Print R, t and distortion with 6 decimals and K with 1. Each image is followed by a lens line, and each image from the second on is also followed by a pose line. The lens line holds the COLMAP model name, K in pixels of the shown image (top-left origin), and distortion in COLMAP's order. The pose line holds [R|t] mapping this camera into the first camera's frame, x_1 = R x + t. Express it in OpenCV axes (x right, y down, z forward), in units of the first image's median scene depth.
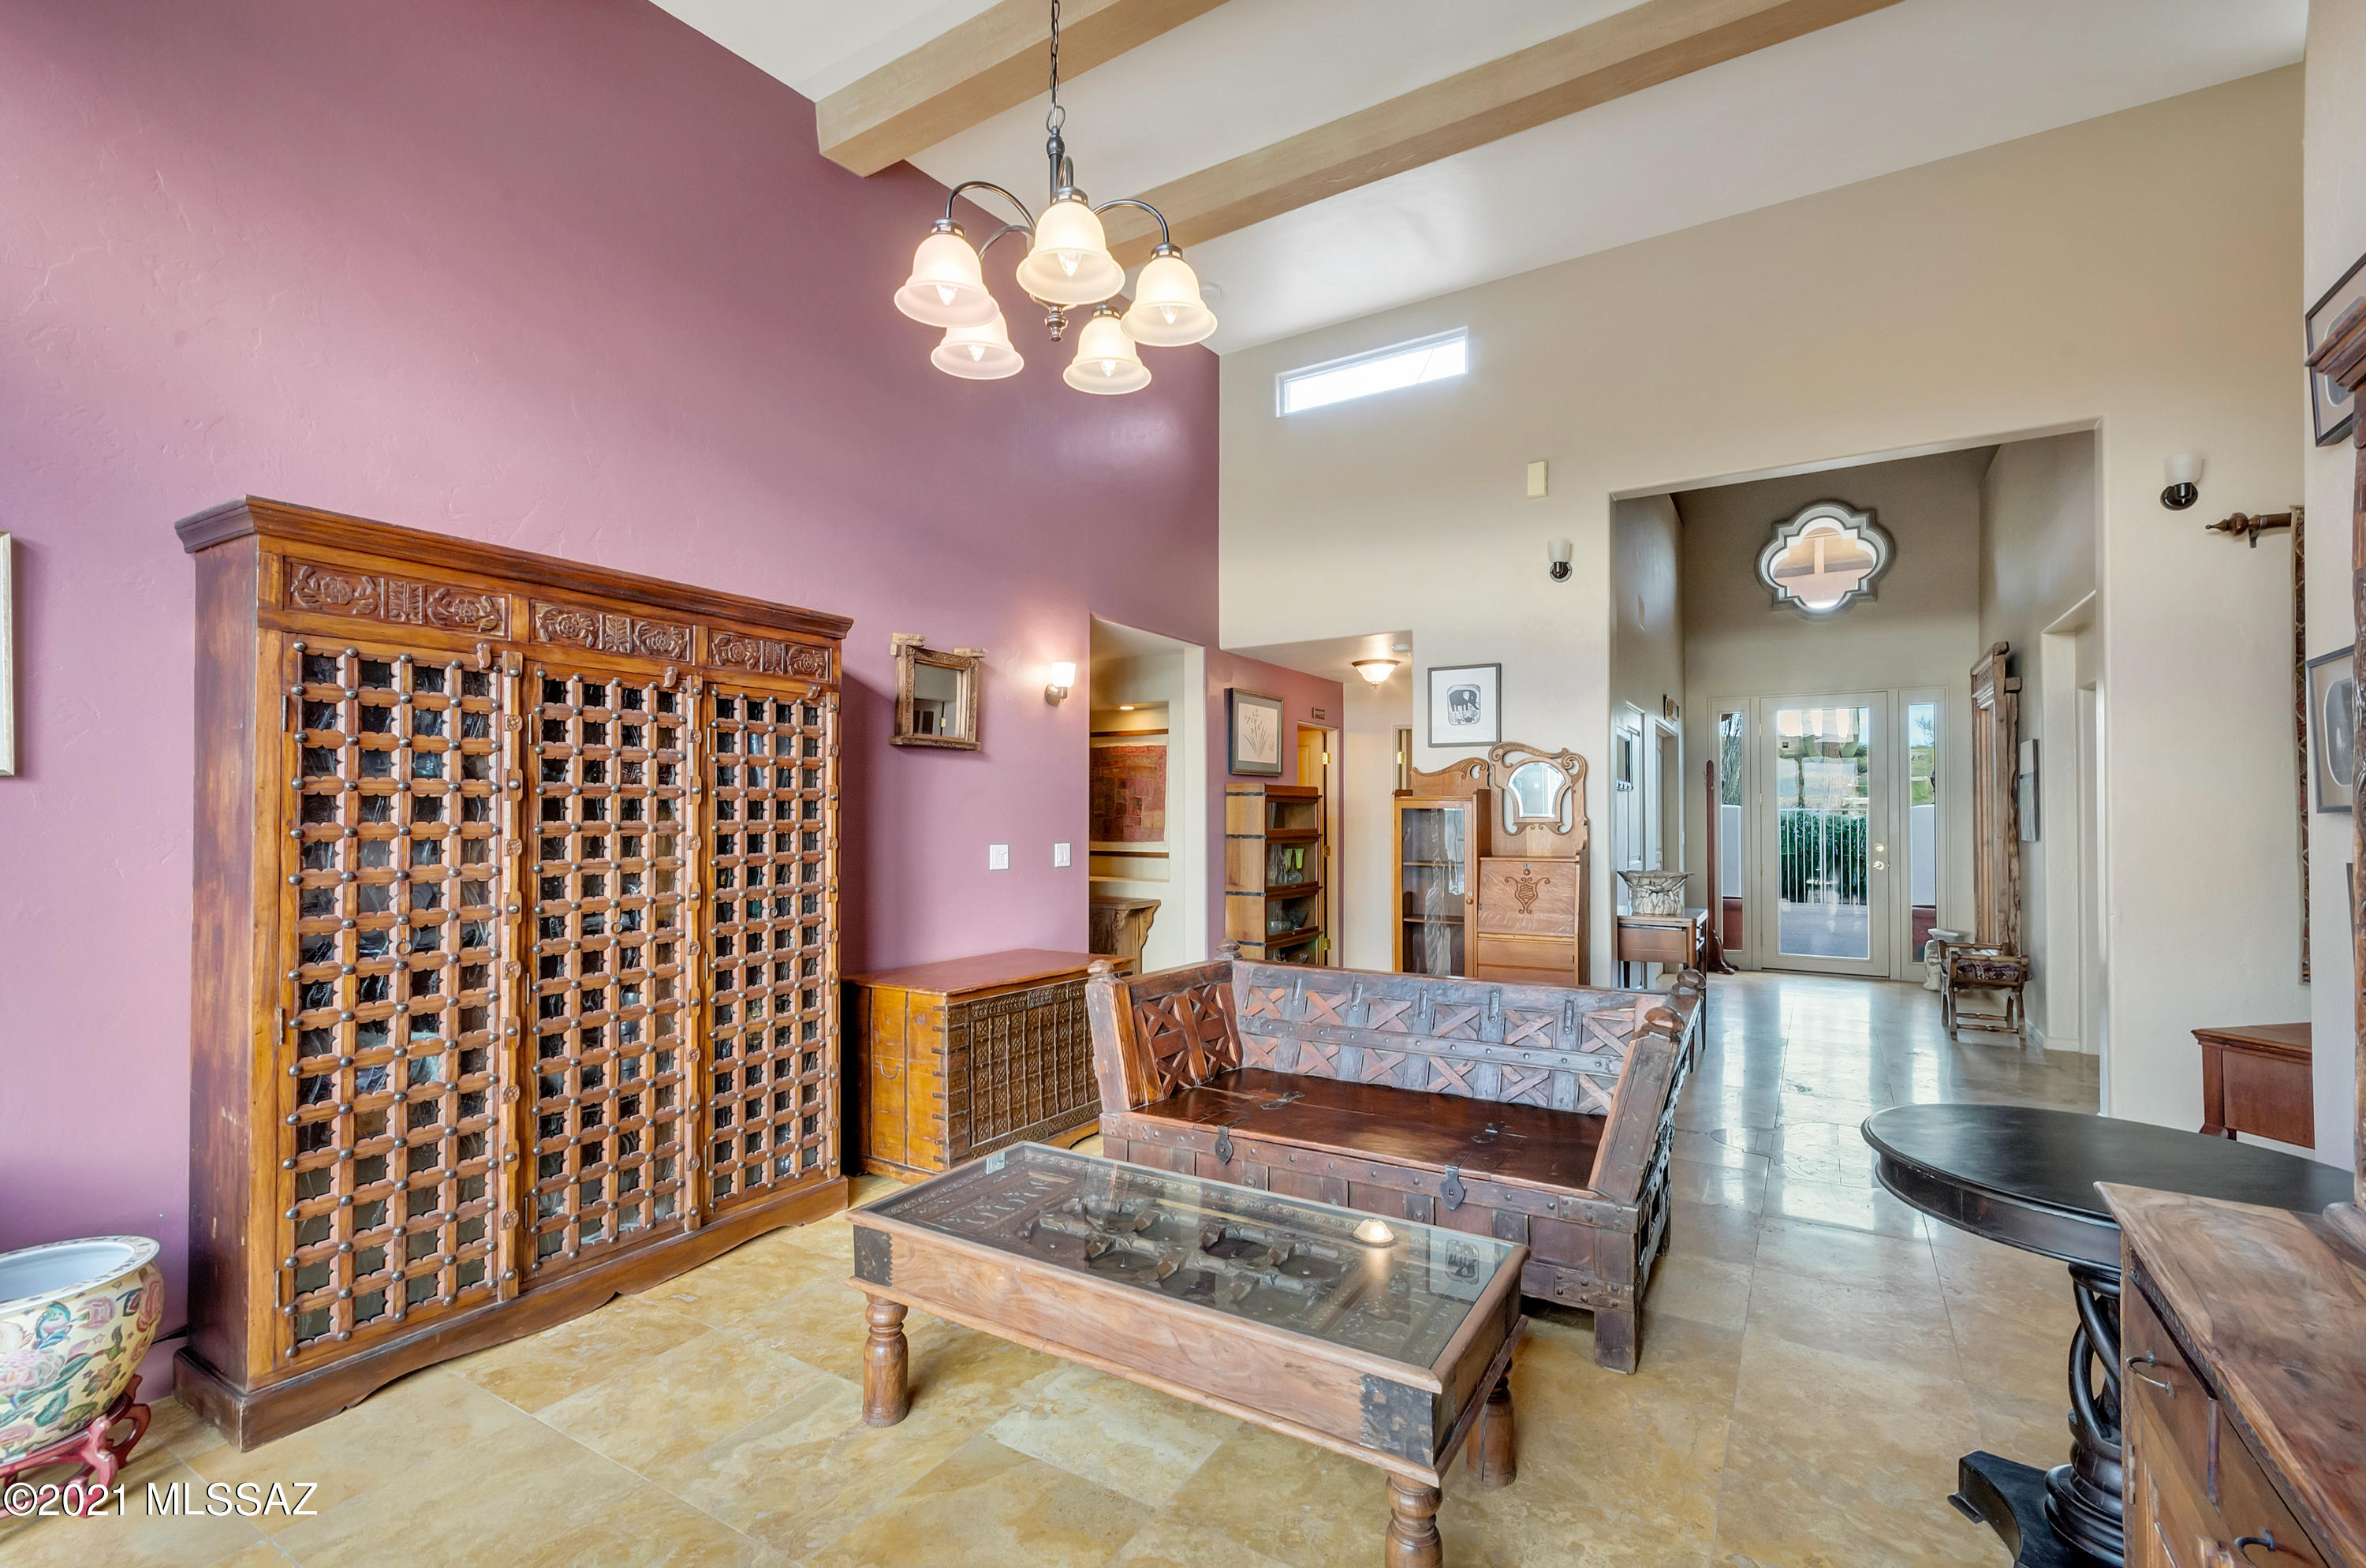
lens RADIAL K [[1046.9, 0, 1182.1], [0, 1046.9, 805.5], [0, 0, 1]] dist [0.002709, 0.000444]
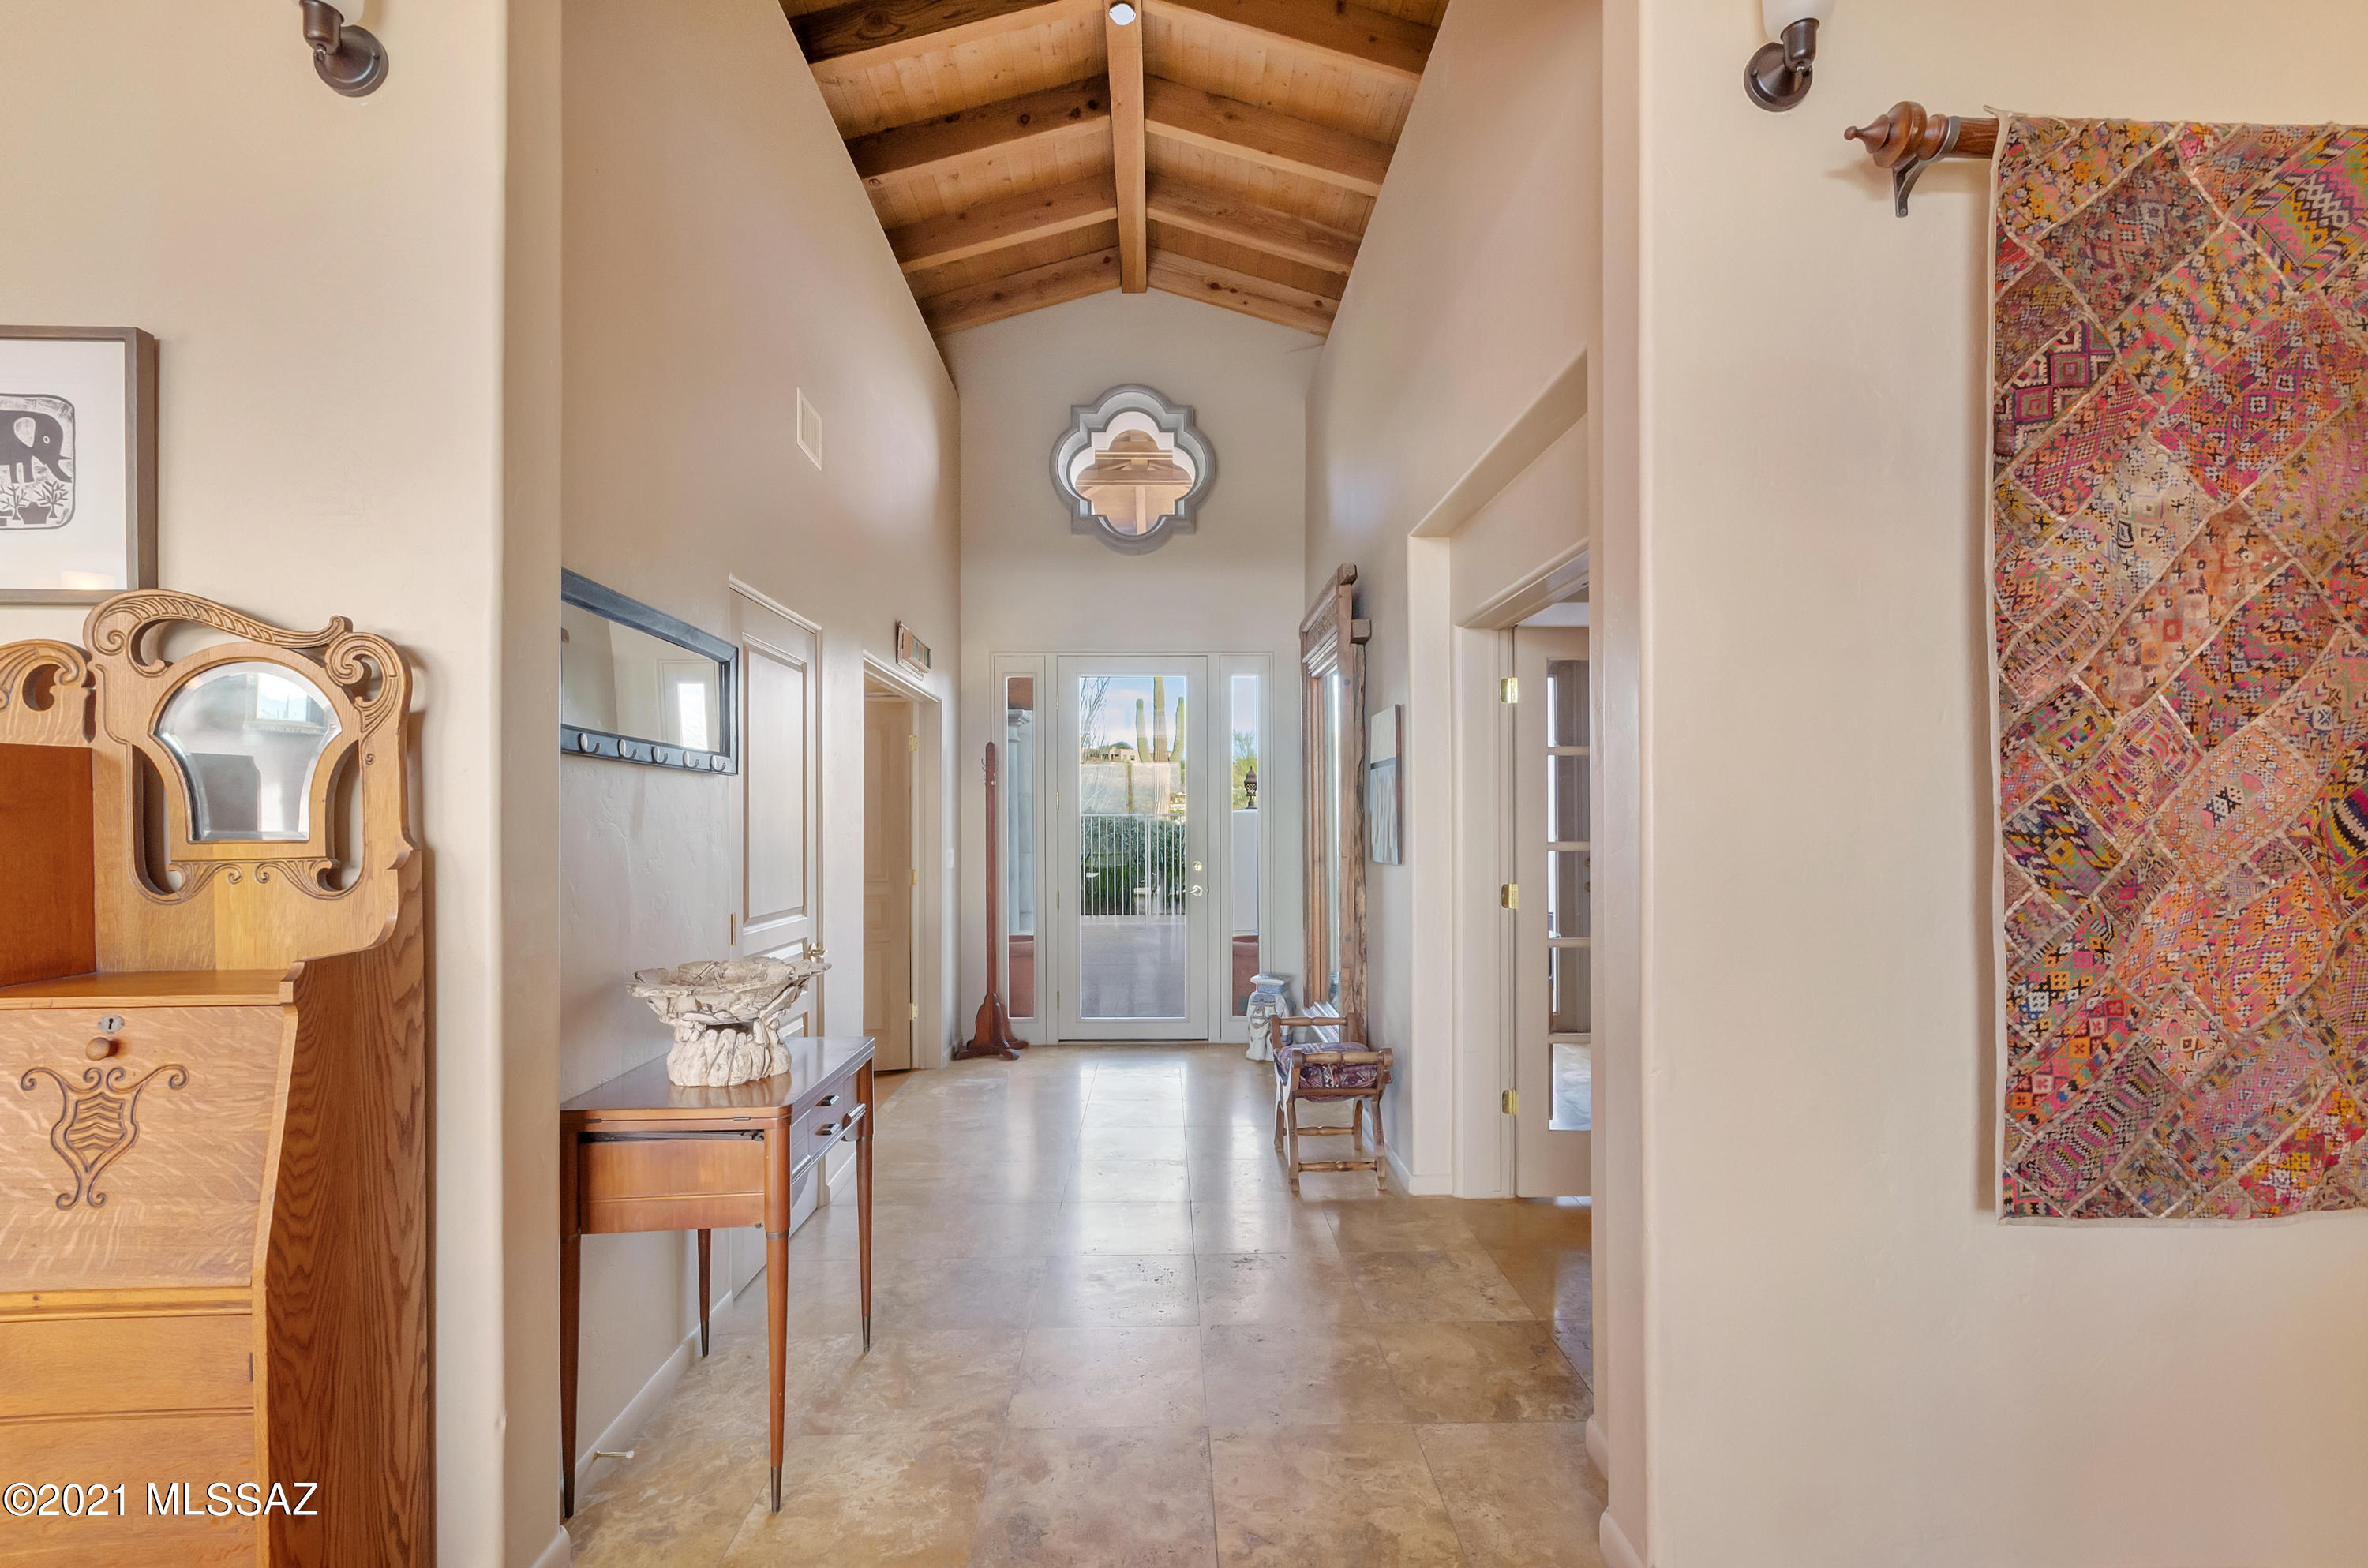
lens RADIAL K [[1047.6, 0, 1183.1], [0, 1047.6, 805.5], [0, 0, 1]] dist [0.002709, 0.000444]
pose [[0.842237, 0.004949, 0.539085, 0.296197], [-0.003477, 0.999987, -0.003748, 0.000598], [-0.539097, 0.001282, 0.842243, 0.439414]]
